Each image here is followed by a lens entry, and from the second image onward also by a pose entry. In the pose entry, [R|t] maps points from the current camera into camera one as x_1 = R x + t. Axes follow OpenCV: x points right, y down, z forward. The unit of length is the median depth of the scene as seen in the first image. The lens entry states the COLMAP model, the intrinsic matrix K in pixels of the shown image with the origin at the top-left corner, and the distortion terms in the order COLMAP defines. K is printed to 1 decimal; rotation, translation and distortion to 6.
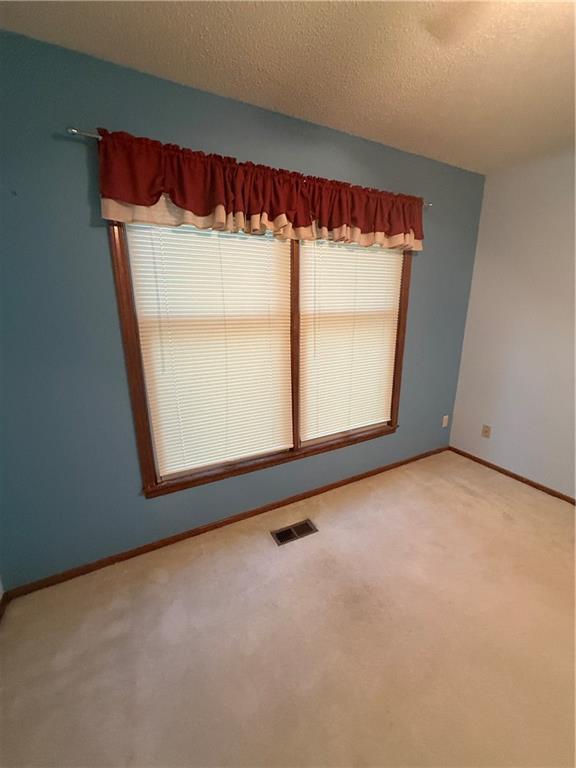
lens RADIAL K [[308.5, 0, 288.1], [0, 308.5, 384.2], [0, 0, 1]] dist [-0.001200, 0.000502]
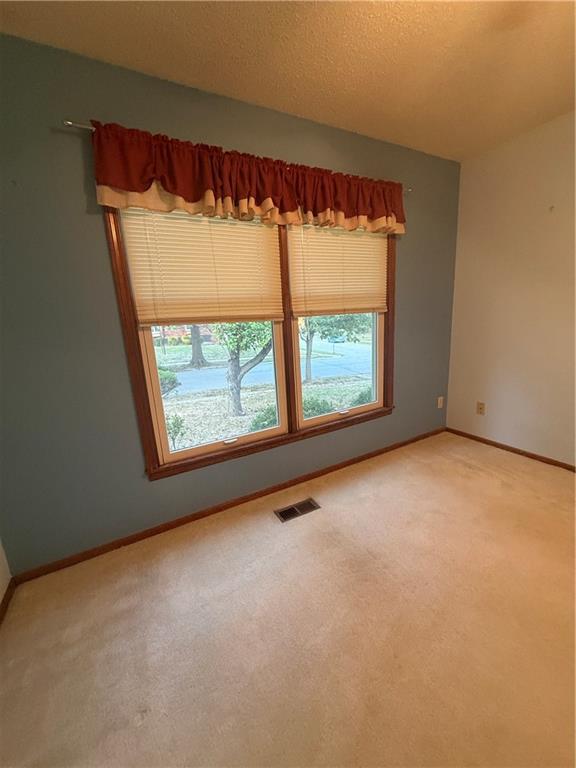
lens RADIAL K [[308.5, 0, 288.3], [0, 308.5, 383.4], [0, 0, 1]] dist [-0.001200, 0.000502]
pose [[0.998492, -0.054292, 0.008122, 0.005642], [0.054552, 0.997853, -0.036253, 0.110783], [-0.006136, 0.036642, 0.999310, -0.028736]]
